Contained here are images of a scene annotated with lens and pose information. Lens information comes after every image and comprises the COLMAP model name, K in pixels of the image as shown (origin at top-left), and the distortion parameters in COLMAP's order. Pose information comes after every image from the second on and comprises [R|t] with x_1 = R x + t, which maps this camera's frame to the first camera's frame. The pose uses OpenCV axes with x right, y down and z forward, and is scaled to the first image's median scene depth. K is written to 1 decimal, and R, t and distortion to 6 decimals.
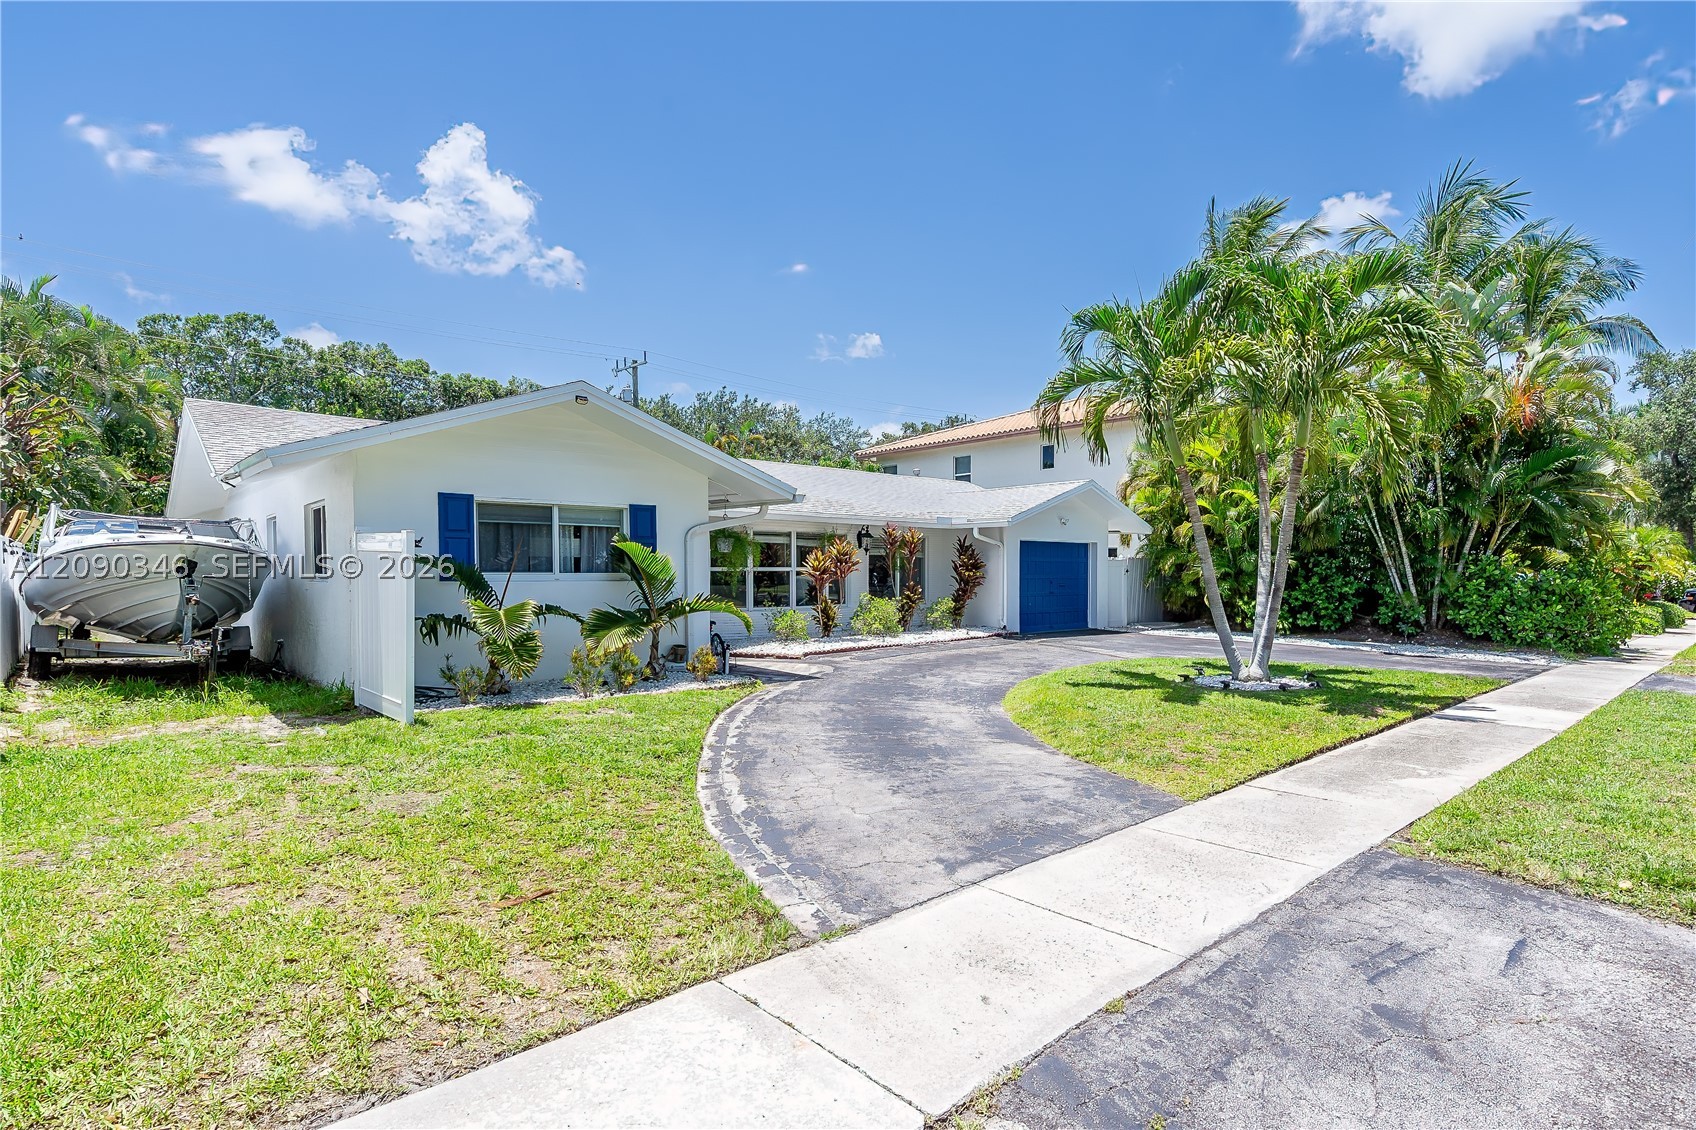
lens RADIAL K [[859.9, 0, 847.4], [0, 859.9, 570.1], [0, 0, 1]] dist [-0.002471, 0.002337]
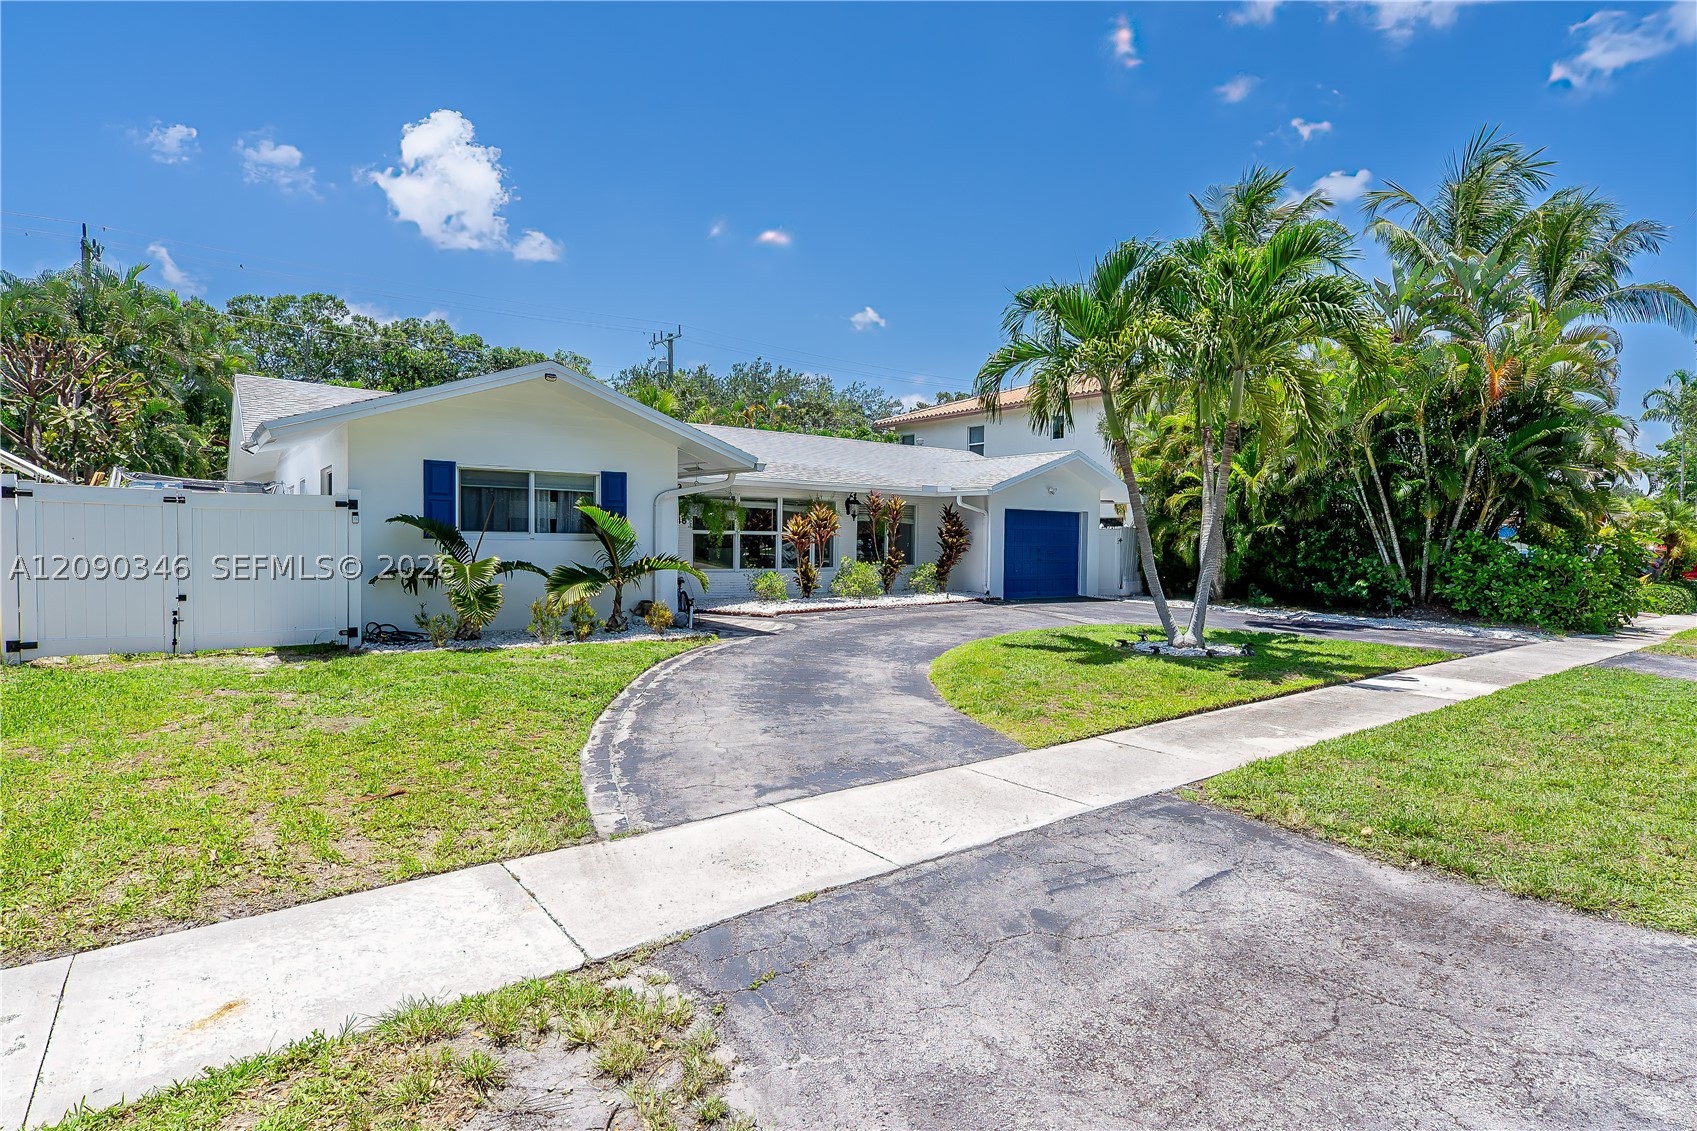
lens RADIAL K [[860.4, 0, 855.0], [0, 860.4, 536.6], [0, 0, 1]] dist [-0.002471, 0.002337]
pose [[0.996026, 0.014643, -0.087855, 0.169296], [-0.014657, 0.999892, 0.000484, 0.001418], [0.087853, 0.000806, 0.996133, -0.066750]]
